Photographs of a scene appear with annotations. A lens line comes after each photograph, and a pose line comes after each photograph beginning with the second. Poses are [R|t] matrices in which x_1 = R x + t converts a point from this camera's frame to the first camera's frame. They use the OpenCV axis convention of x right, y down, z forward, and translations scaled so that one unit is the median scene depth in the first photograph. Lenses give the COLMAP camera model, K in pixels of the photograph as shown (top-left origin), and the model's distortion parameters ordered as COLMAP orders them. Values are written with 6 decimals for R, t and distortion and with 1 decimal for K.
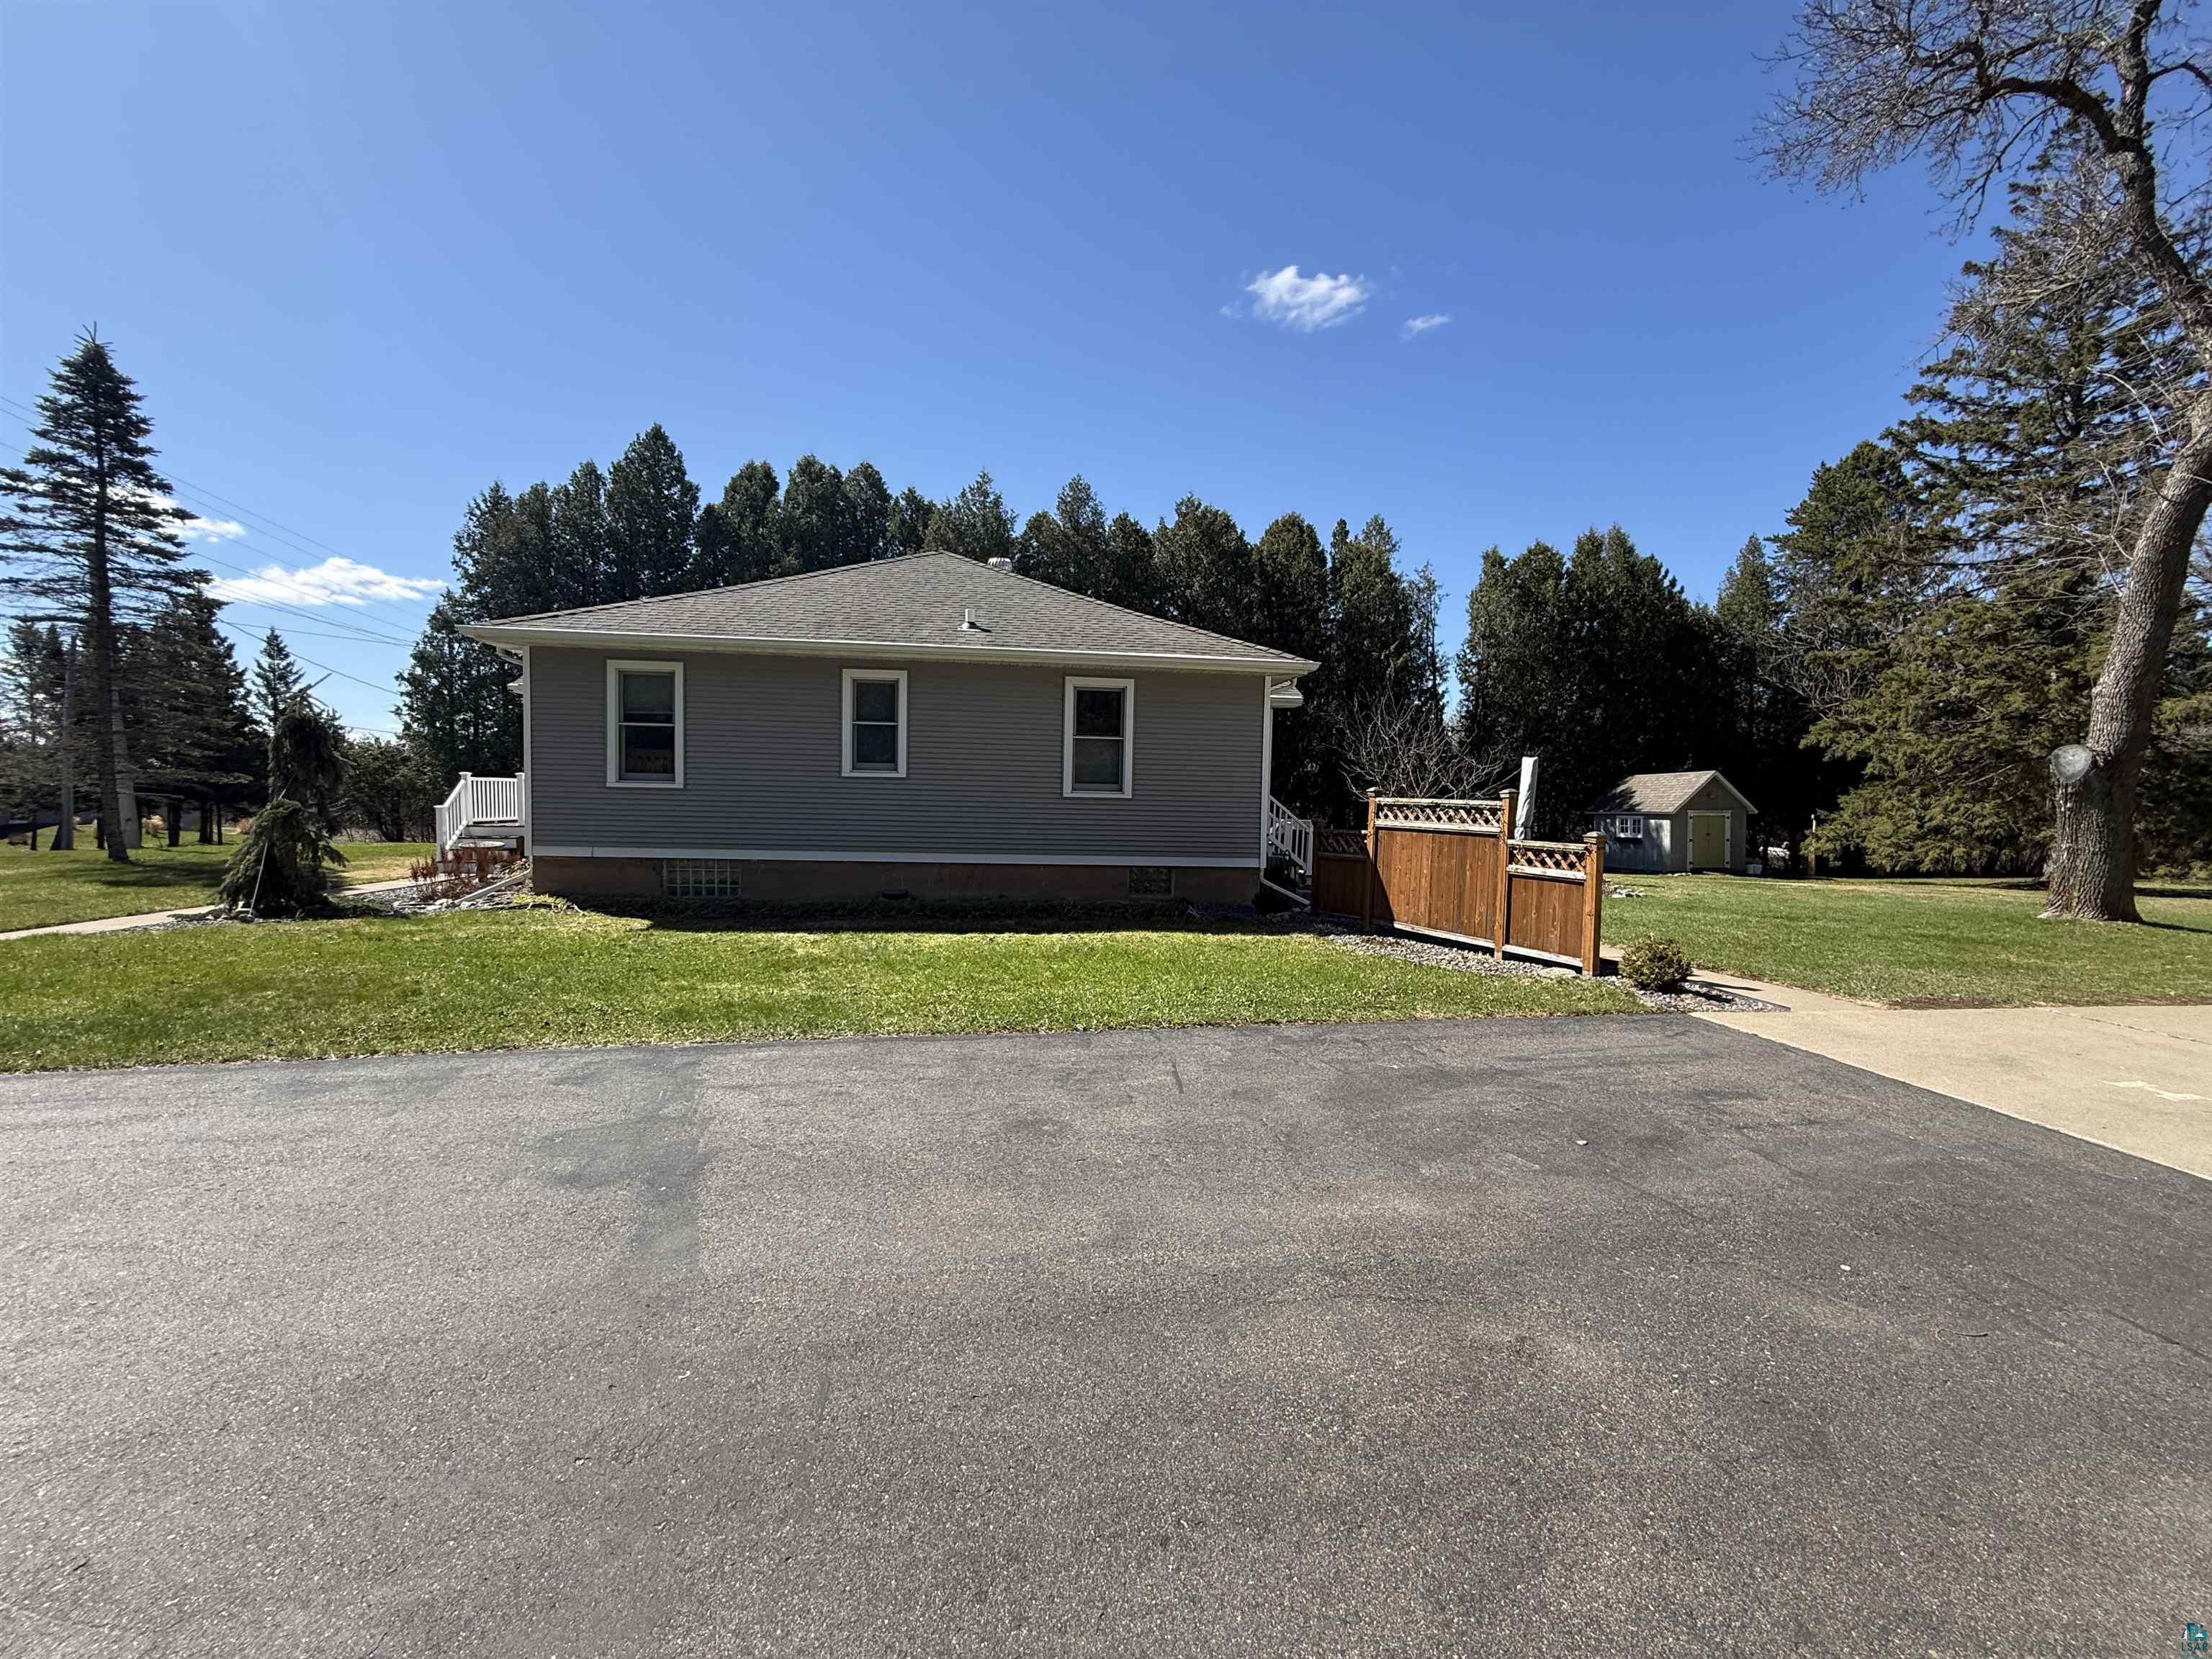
lens RADIAL K [[880.2, 0, 1104.0], [0, 880.2, 831.2], [0, 0, 1]] dist [-0.001223, -0.000350]
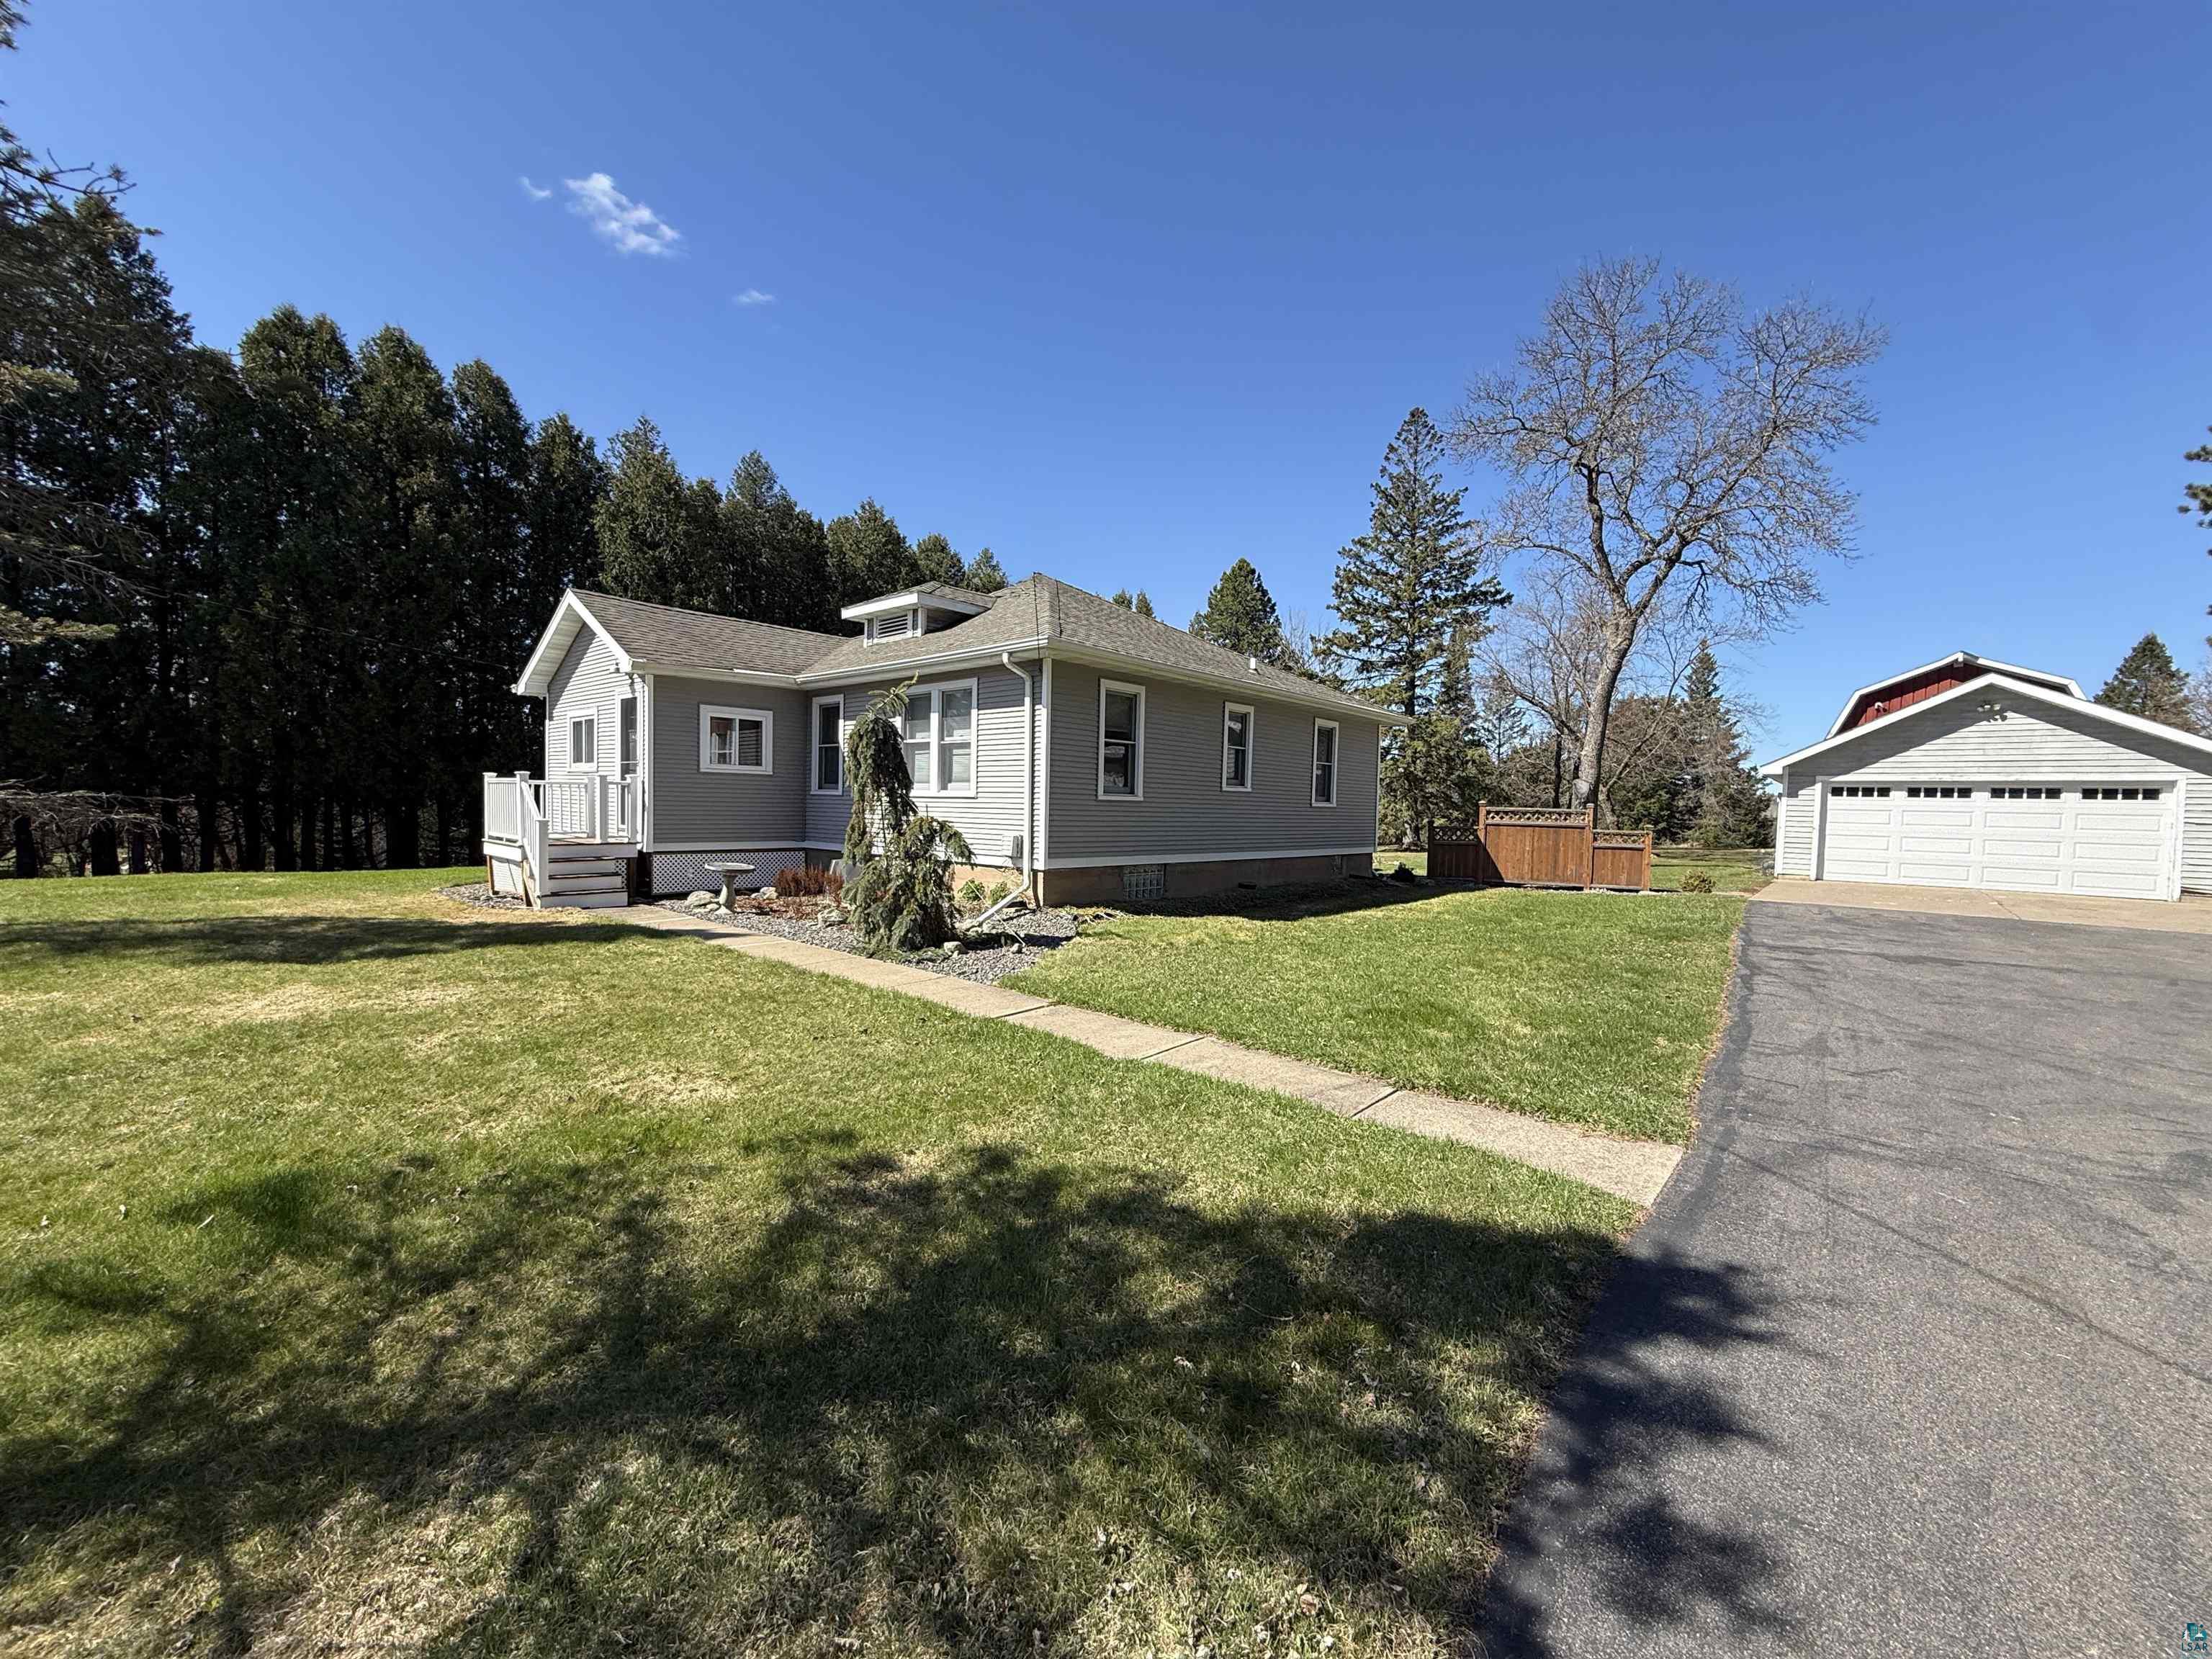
lens RADIAL K [[880.2, 0, 1104.0], [0, 880.2, 831.2], [0, 0, 1]] dist [-0.001223, -0.000350]
pose [[0.737581, -0.026319, 0.674745, -0.573502], [0.023441, 0.999636, 0.013368, -0.012672], [-0.674851, 0.005957, 0.737930, 0.103571]]
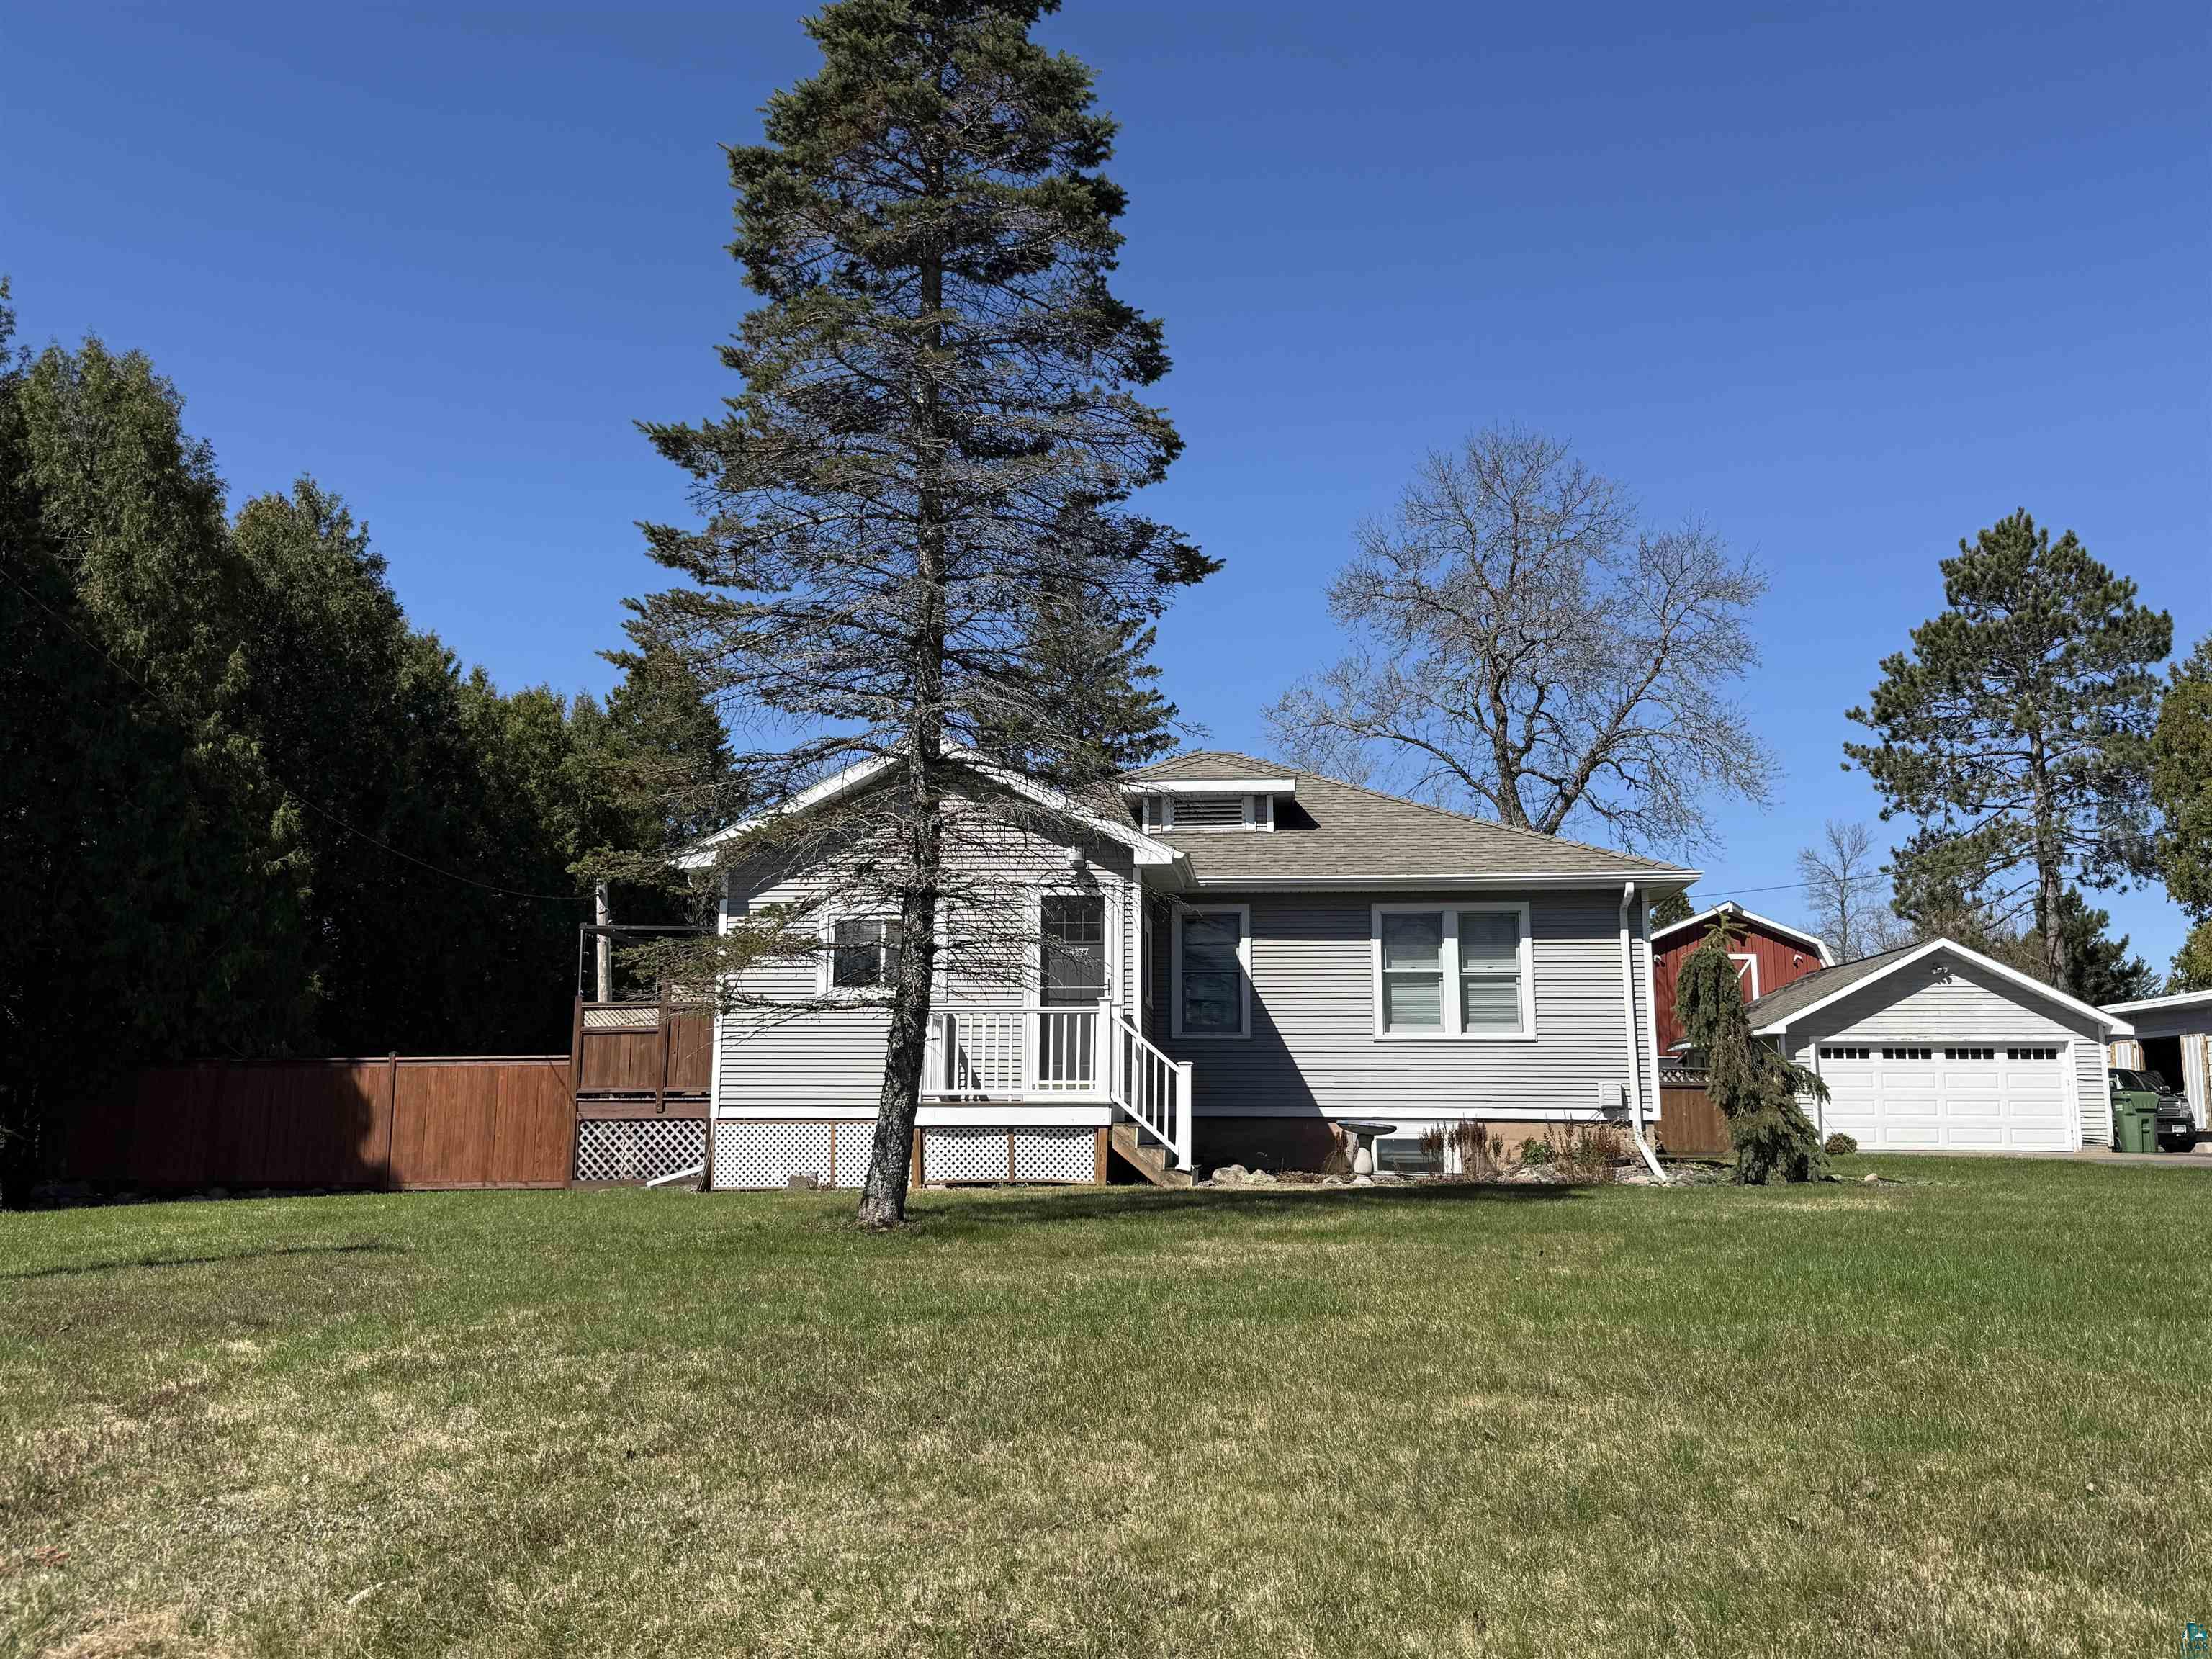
lens RADIAL K [[1757.8, 0, 1092.3], [0, 1757.8, 831.4], [0, 0, 1]] dist [0.084492, -0.182552]
pose [[0.203860, 0.140017, 0.968936, -1.197871], [0.042390, 0.987529, -0.151622, -0.005684], [-0.978082, 0.071983, 0.195383, 0.570582]]
